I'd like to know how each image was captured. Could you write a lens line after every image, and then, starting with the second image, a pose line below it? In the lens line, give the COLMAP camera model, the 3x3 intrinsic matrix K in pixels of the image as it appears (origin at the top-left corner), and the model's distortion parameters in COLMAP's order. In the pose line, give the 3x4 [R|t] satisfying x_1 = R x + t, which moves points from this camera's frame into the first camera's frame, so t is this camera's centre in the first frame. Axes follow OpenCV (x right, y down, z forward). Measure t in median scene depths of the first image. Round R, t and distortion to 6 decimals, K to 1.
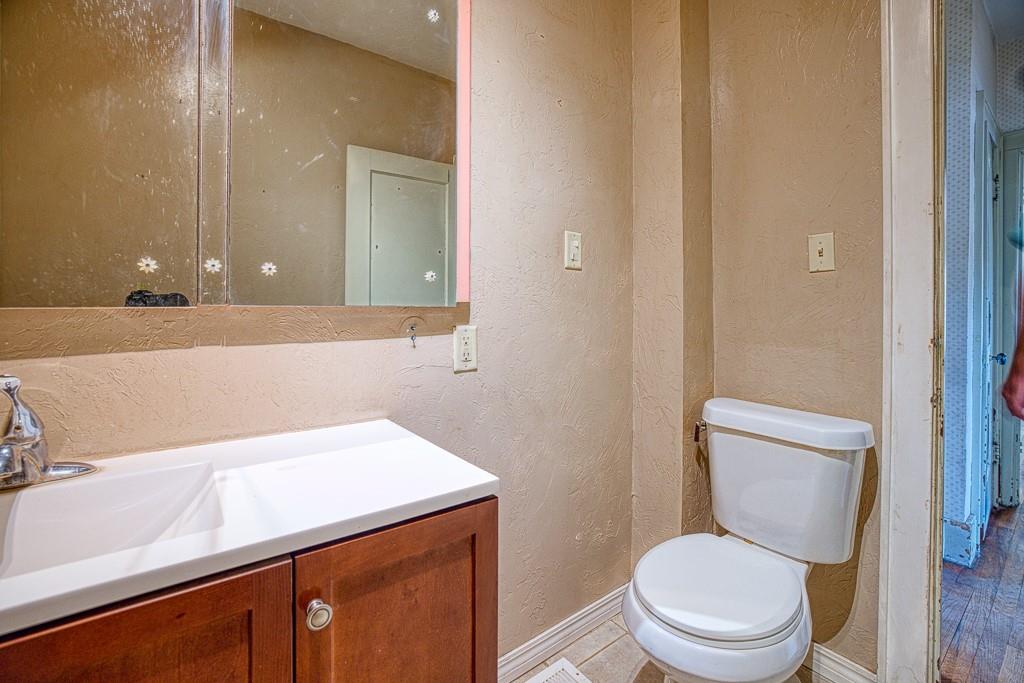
lens RADIAL K [[446.1, 0, 507.4], [0, 446.1, 316.9], [0, 0, 1]] dist [-0.038377, 0.000063]
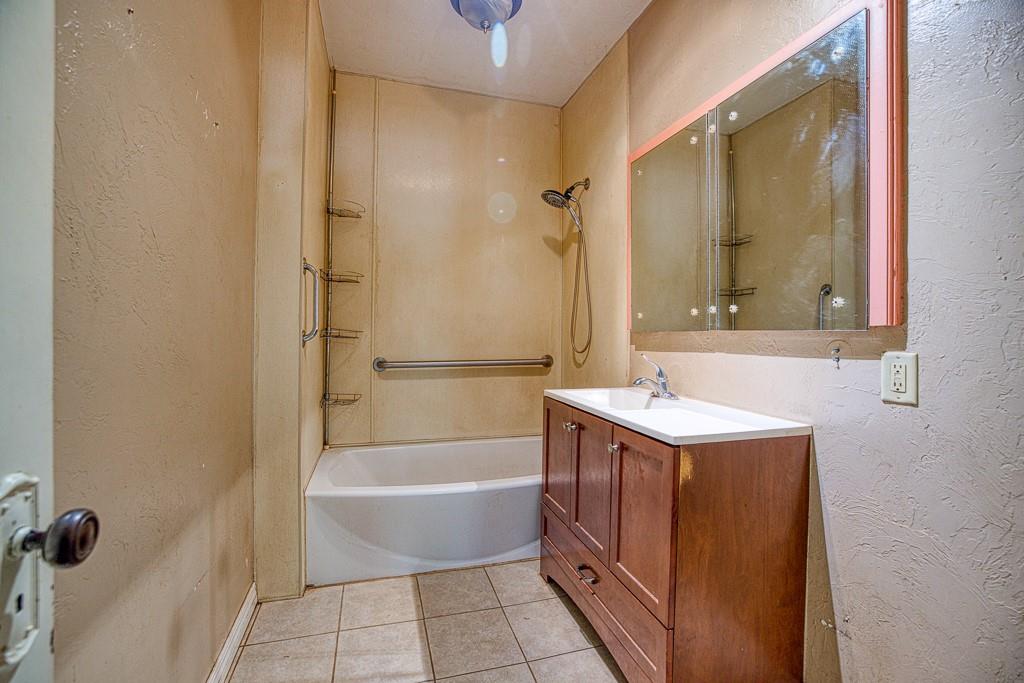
lens RADIAL K [[438.3, 0, 509.0], [0, 438.3, 337.7], [0, 0, 1]] dist [-0.049337, 0.017377]
pose [[-0.345802, 0.013057, -0.938216, 0.988306], [-0.018135, 0.999623, 0.020596, -0.012570], [0.938132, 0.024137, -0.345435, 0.572797]]
